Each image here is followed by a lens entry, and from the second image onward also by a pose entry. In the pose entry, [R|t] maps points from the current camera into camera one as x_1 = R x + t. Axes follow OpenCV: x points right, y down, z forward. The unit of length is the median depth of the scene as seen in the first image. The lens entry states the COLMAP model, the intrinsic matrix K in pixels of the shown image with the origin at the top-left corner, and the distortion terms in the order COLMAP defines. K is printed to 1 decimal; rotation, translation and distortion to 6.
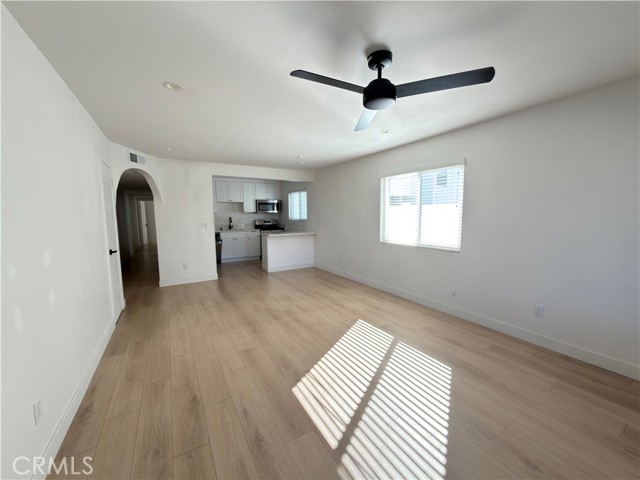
lens RADIAL K [[259.3, 0, 324.0], [0, 259.3, 238.4], [0, 0, 1]] dist [0.001026, 0.000564]
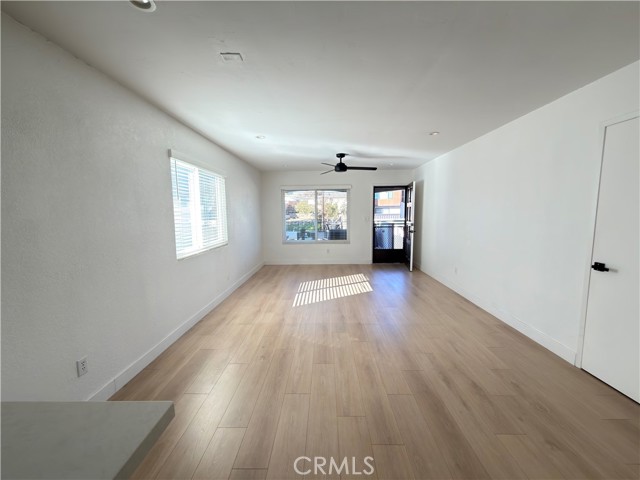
lens RADIAL K [[259.3, 0, 320.1], [0, 259.3, 240.3], [0, 0, 1]] dist [0.001026, 0.000564]
pose [[-0.843458, -0.038502, 0.535814, -0.511393], [0.070313, 0.980935, 0.181171, -0.153450], [-0.532574, 0.190485, -0.824670, 1.658016]]
